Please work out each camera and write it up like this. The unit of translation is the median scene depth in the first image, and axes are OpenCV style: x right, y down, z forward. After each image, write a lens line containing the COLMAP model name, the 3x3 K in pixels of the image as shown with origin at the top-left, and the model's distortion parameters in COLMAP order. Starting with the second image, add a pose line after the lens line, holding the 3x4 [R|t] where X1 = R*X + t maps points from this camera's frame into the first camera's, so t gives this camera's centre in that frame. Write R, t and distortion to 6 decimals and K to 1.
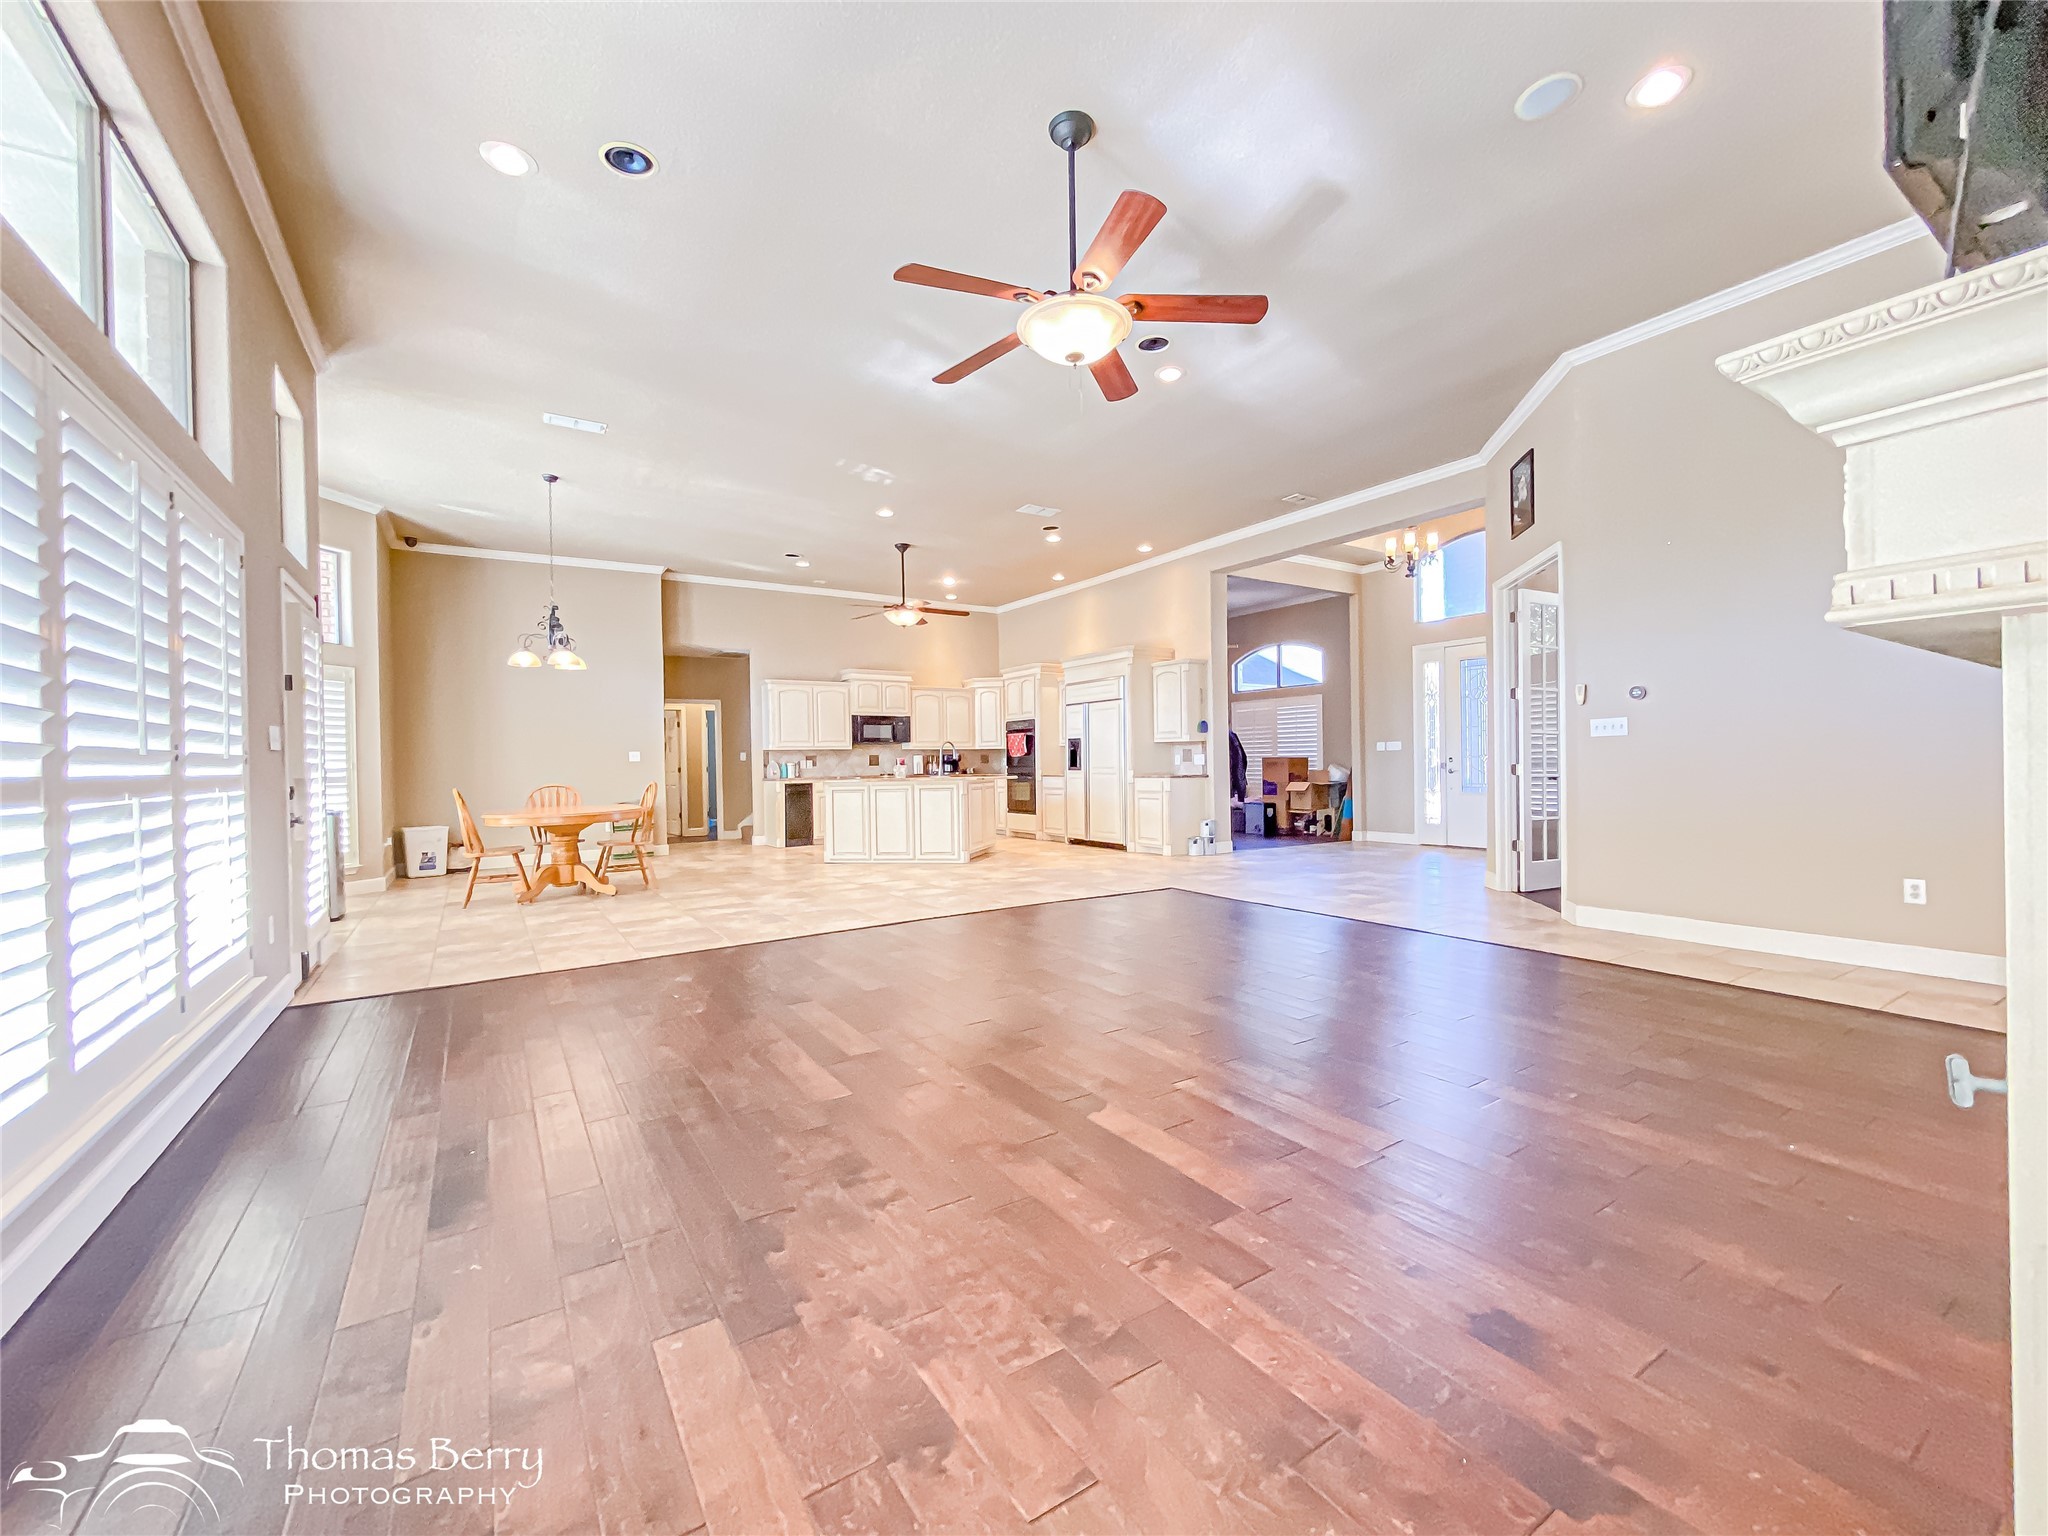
lens RADIAL K [[838.2, 0, 1036.7], [0, 838.2, 765.5], [0, 0, 1]] dist [0.006925, -0.003075]
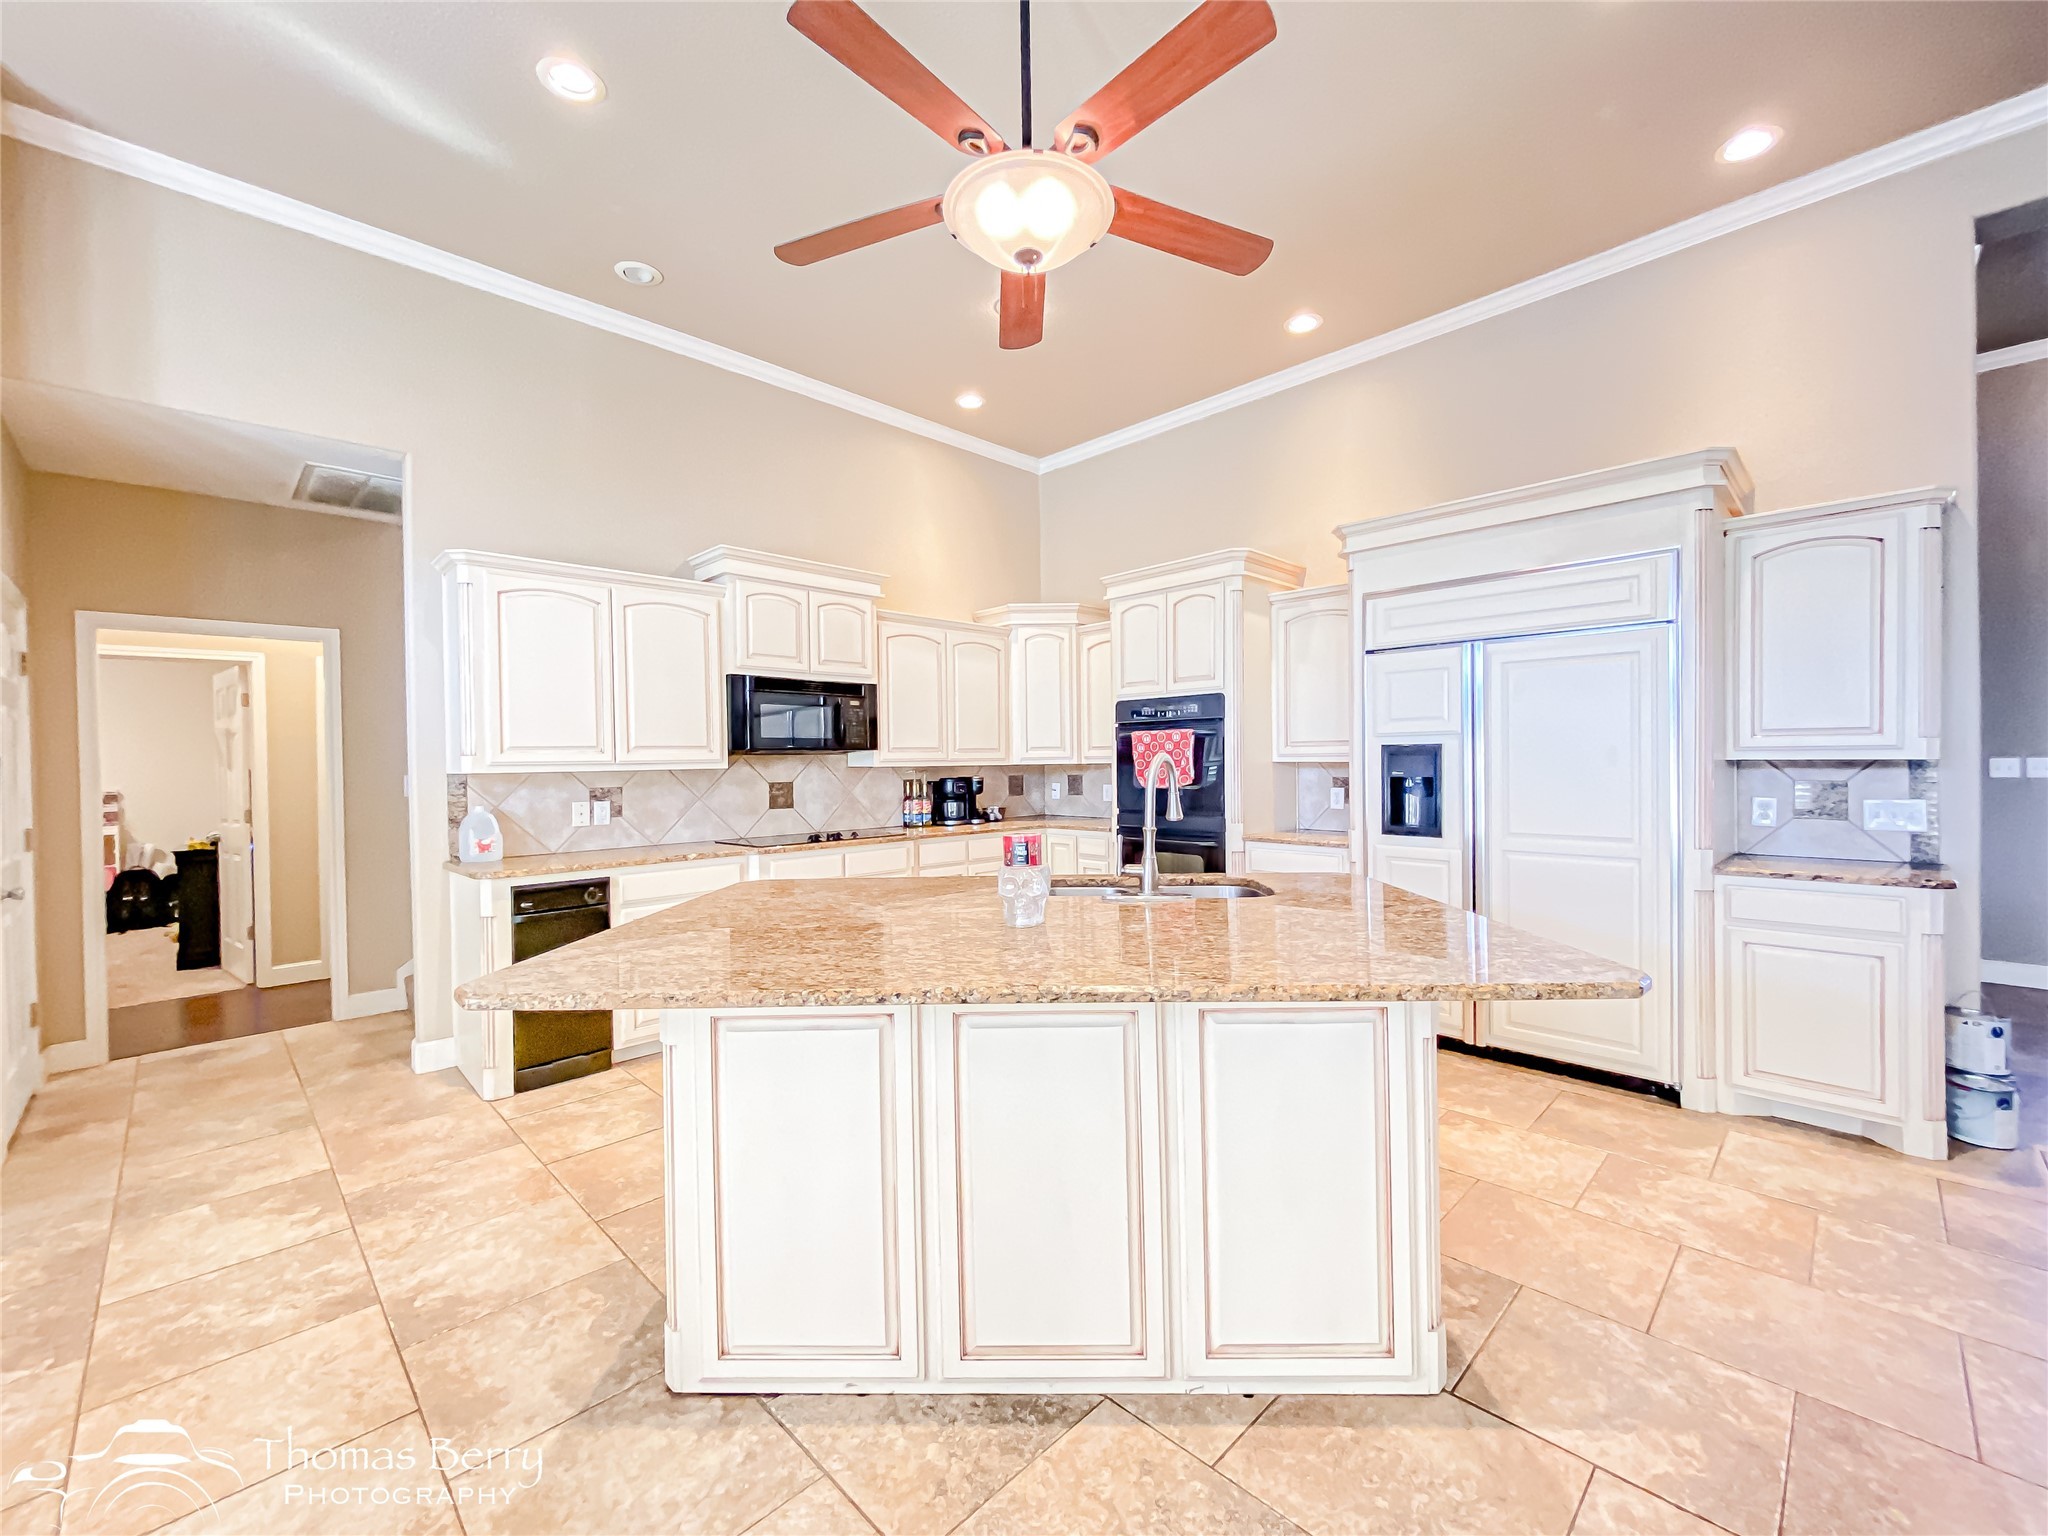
lens RADIAL K [[838.2, 0, 1016.8], [0, 838.2, 766.0], [0, 0, 1]] dist [0.006925, -0.003075]
pose [[0.983739, 0.001026, 0.179598, -0.162318], [-0.001245, 0.999999, 0.001102, -0.021279], [-0.179597, -0.001308, 0.983739, 0.620159]]
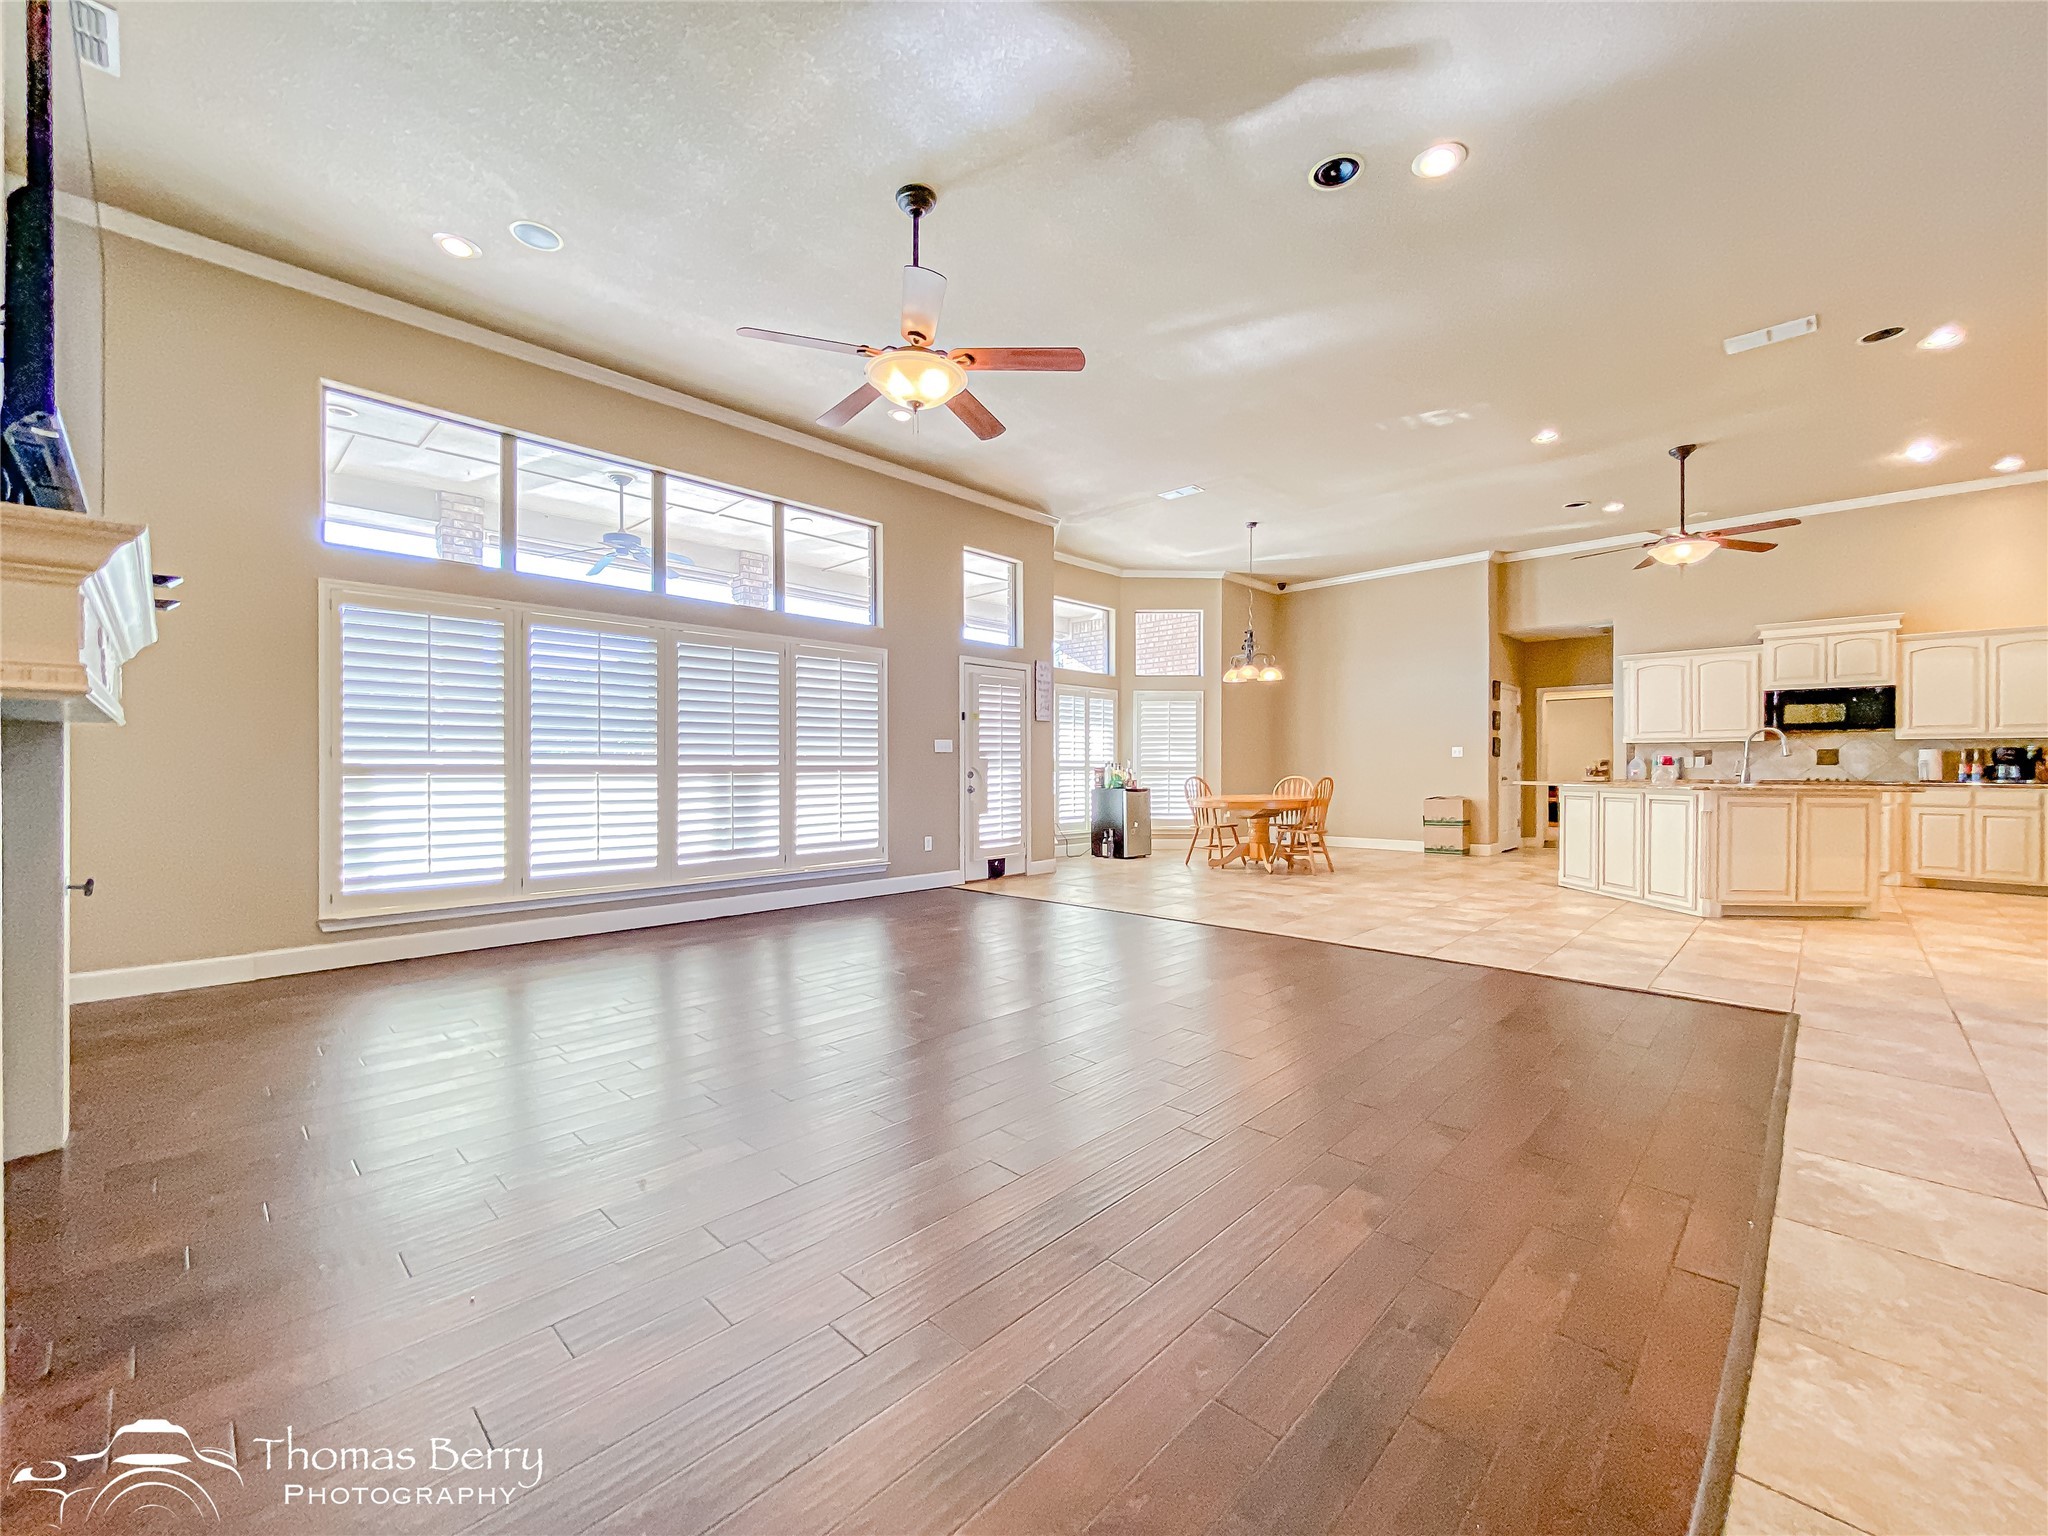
lens RADIAL K [[838.2, 0, 1028.4], [0, 838.2, 765.9], [0, 0, 1]] dist [0.006925, -0.003075]
pose [[0.215059, 0.016185, -0.976467, 0.329062], [-0.005495, 0.999867, 0.015363, -0.006107], [0.976586, 0.002062, 0.215119, 0.256867]]
